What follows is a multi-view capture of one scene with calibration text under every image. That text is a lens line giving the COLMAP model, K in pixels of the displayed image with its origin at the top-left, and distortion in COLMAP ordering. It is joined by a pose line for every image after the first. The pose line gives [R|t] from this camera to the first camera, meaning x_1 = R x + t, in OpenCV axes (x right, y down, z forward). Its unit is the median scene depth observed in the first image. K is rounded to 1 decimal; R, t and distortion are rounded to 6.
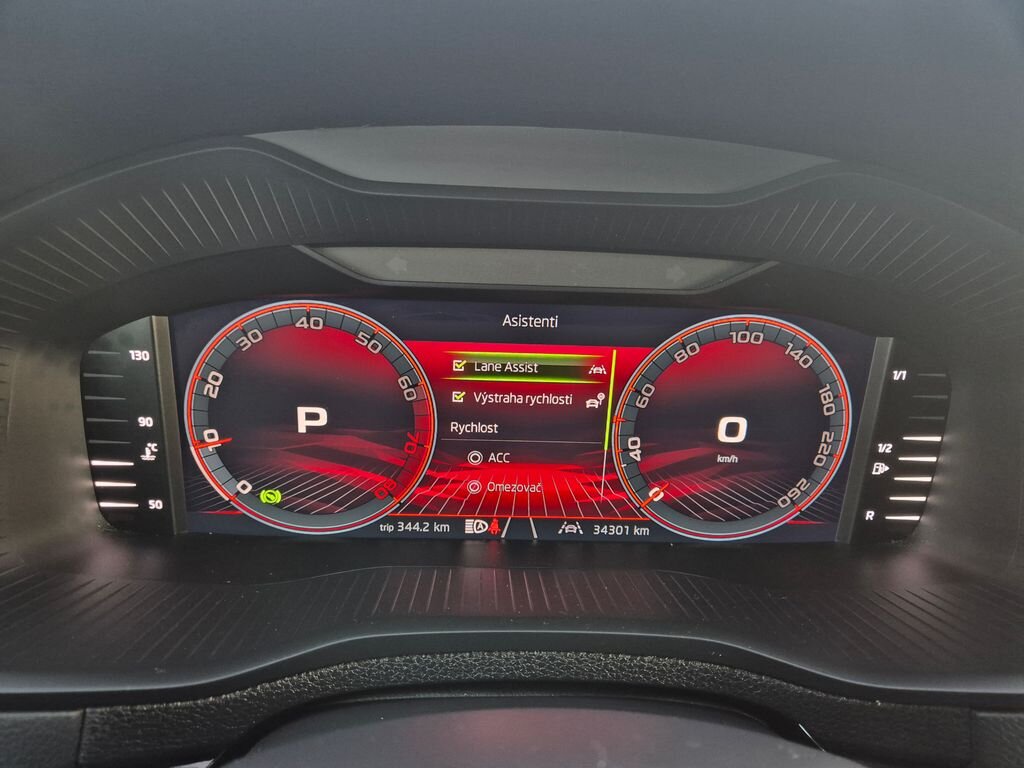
lens RADIAL K [[706.5, 0, 511.1], [0, 706.5, 380.3], [0, 0, 1]] dist [0.040648, -0.036118]
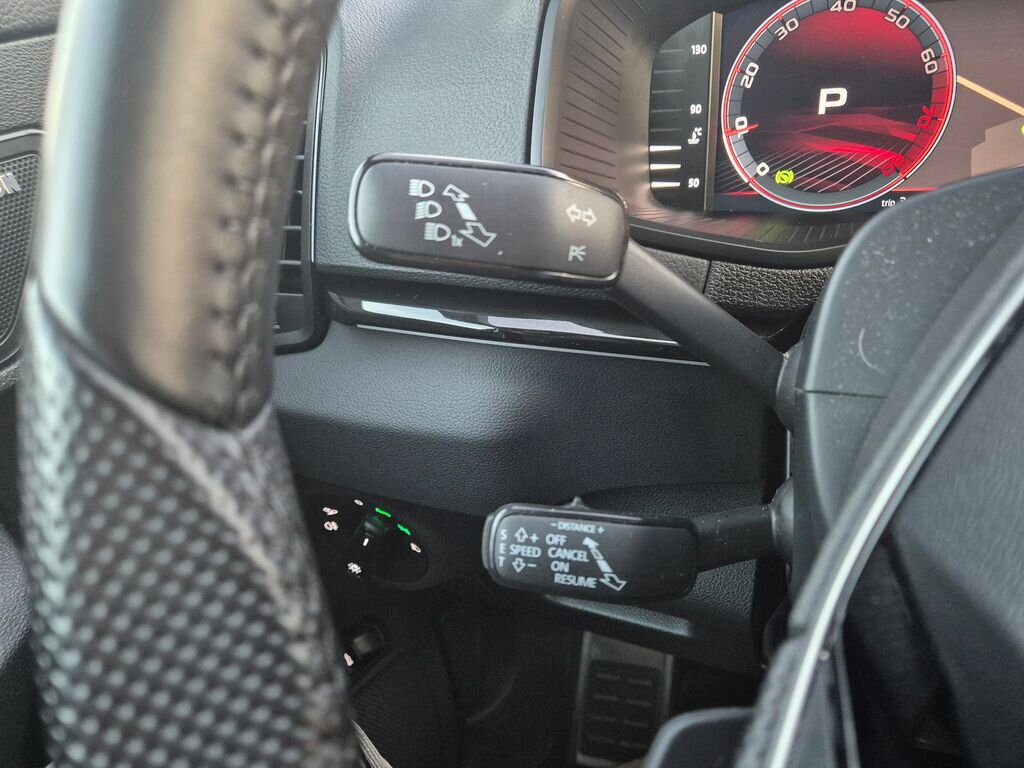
lens RADIAL K [[706.5, 0, 511.1], [0, 706.5, 380.3], [0, 0, 1]] dist [0.040648, -0.036118]
pose [[0.918281, 0.054096, -0.392217, -0.281592], [-0.006351, 0.992507, 0.122023, 0.374194], [0.395879, -0.109560, 0.911744, -0.334321]]
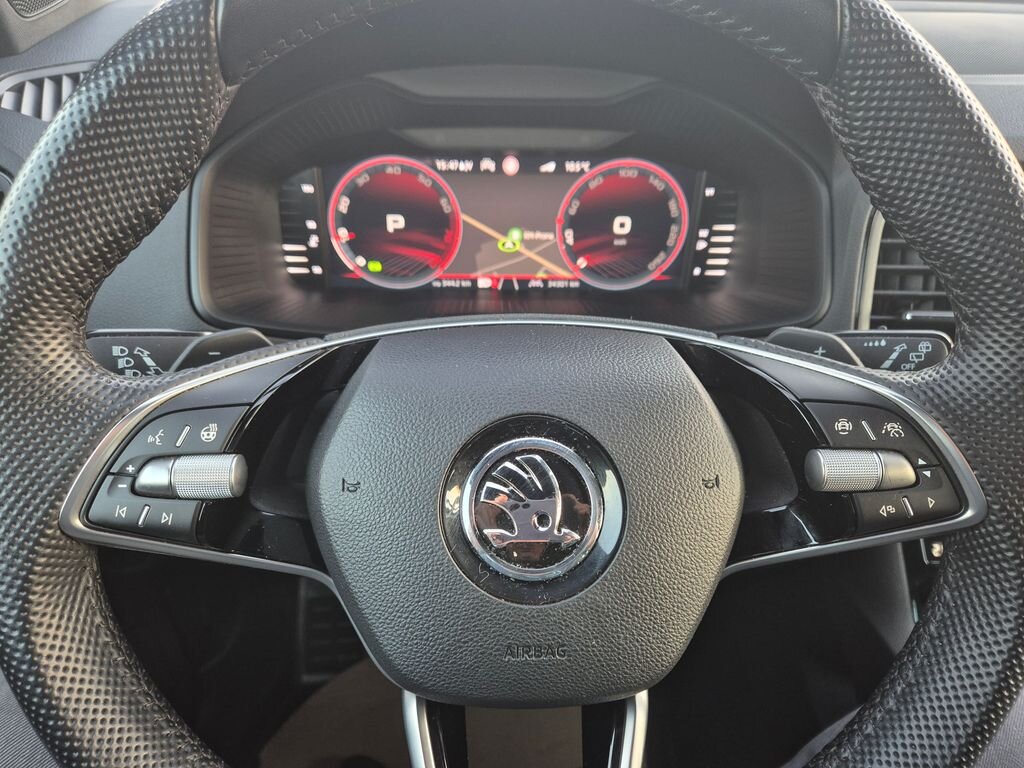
lens RADIAL K [[706.5, 0, 511.1], [0, 706.5, 380.3], [0, 0, 1]] dist [0.040648, -0.036118]
pose [[0.999623, -0.014910, -0.023042, 0.062705], [0.019276, 0.979047, 0.202722, 0.087862], [0.019536, -0.203090, 0.978965, -0.925072]]
